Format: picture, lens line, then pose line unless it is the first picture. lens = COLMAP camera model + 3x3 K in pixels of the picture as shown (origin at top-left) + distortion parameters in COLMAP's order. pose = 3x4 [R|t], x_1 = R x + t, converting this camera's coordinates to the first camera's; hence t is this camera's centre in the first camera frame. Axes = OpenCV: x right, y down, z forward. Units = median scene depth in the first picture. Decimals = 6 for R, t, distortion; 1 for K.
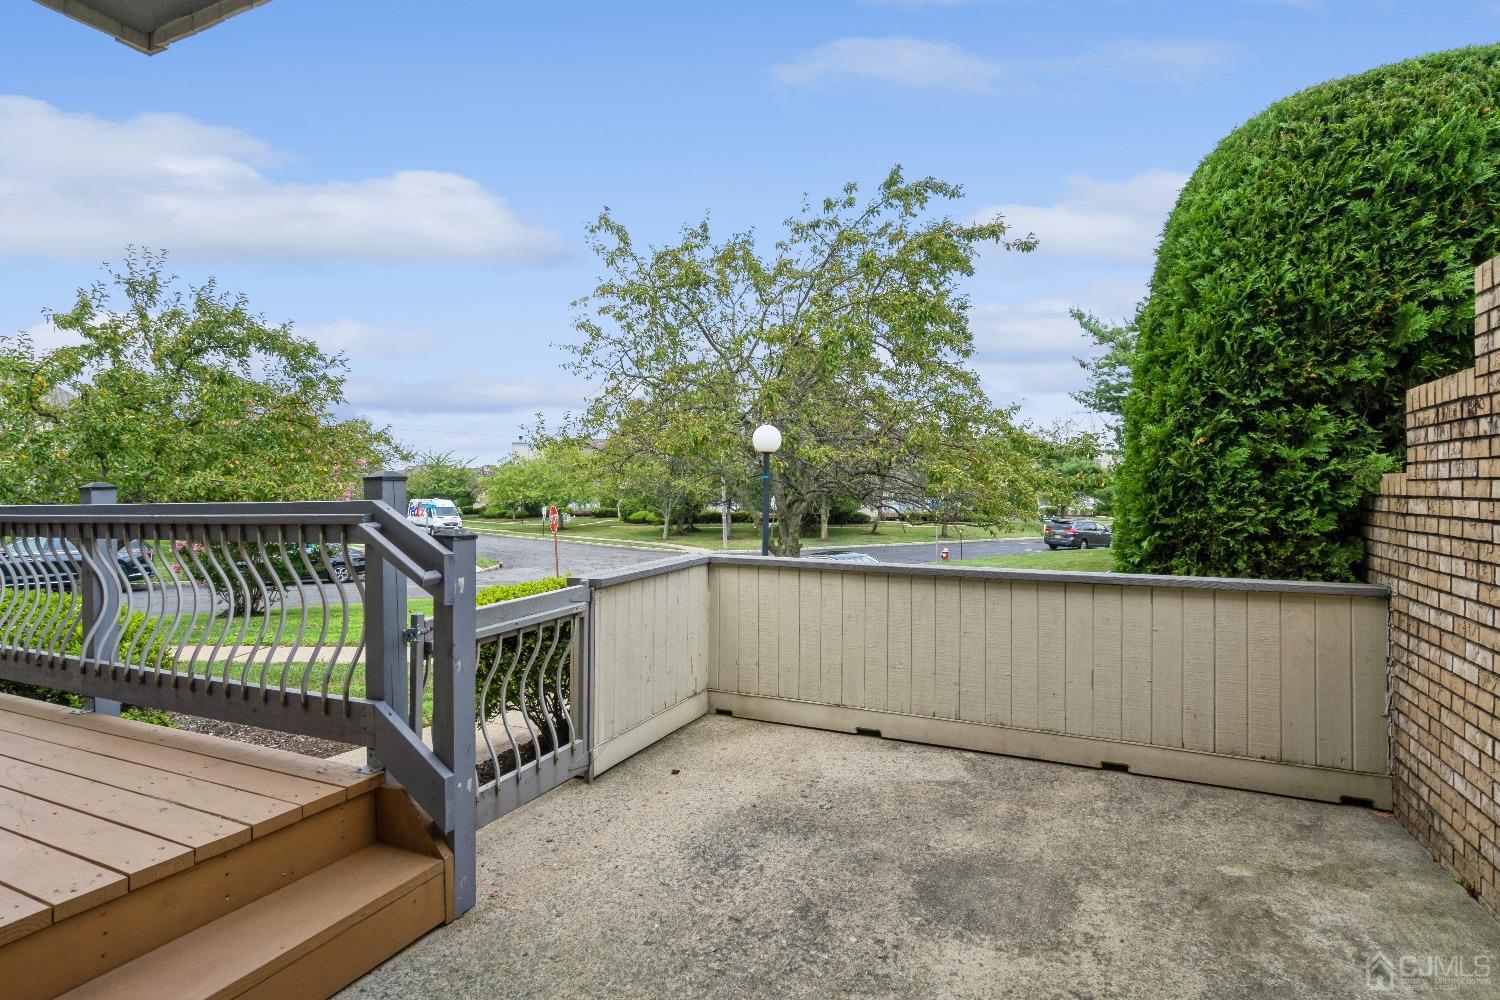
lens RADIAL K [[773.0, 0, 753.3], [0, 773.0, 488.5], [0, 0, 1]] dist [-0.005293, 0.000356]
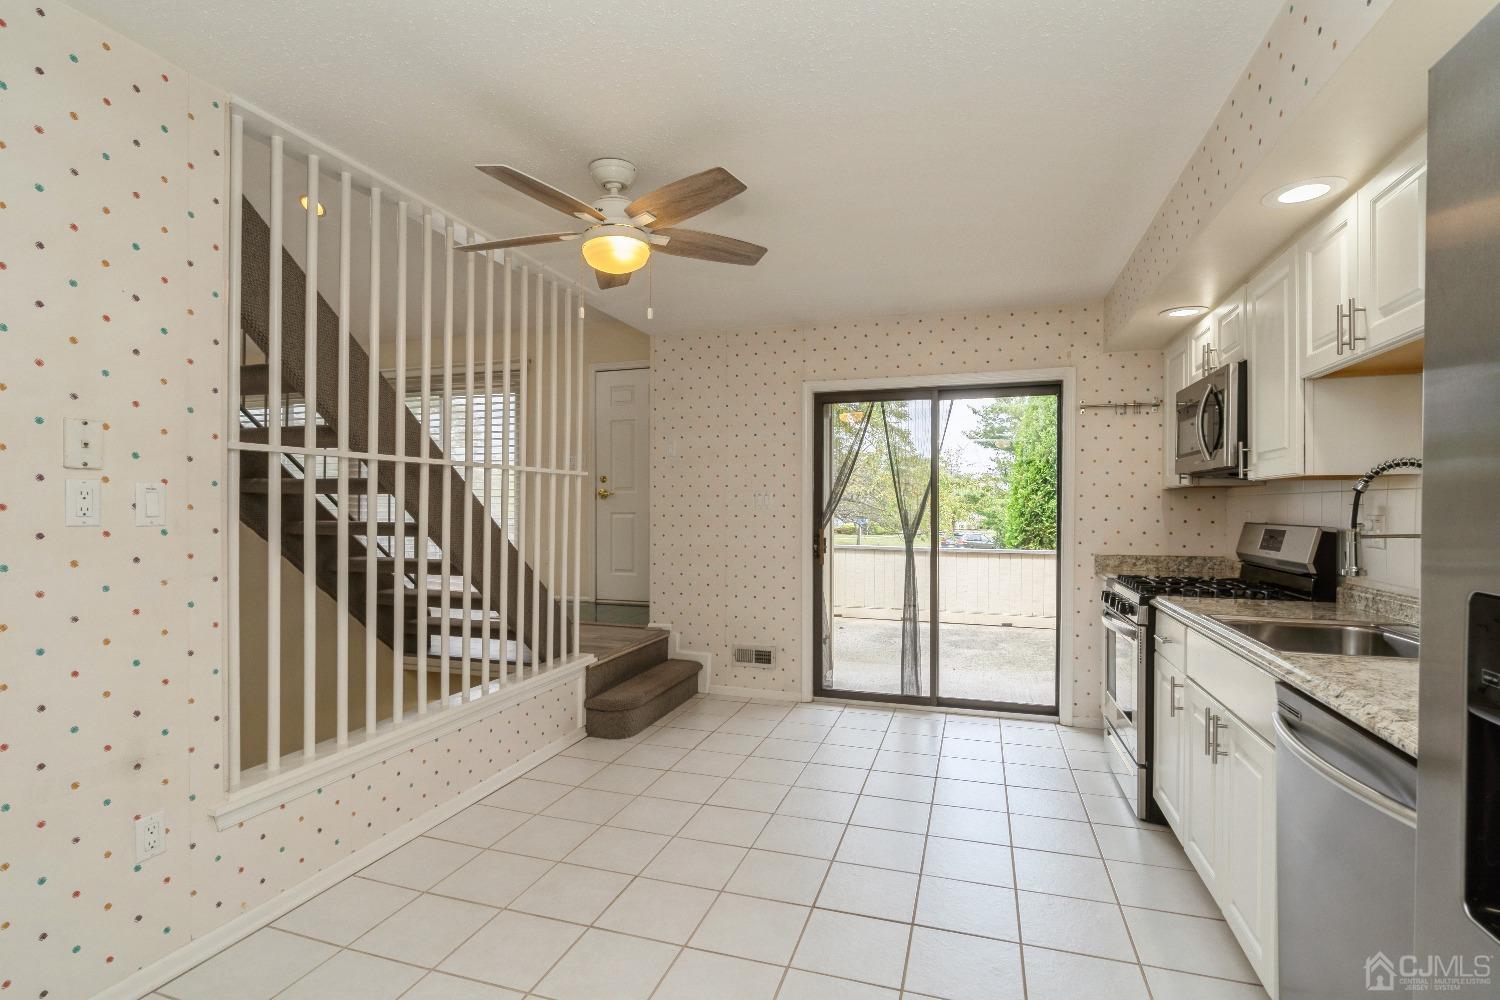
lens RADIAL K [[706.7, 0, 748.5], [0, 706.7, 506.7], [0, 0, 1]] dist [-0.004262, 0.001057]
pose [[0.994693, 0.006906, 0.102651, -0.584728], [-0.007302, 0.999967, 0.003487, -0.029172], [-0.102623, -0.004218, 0.994711, -1.155818]]
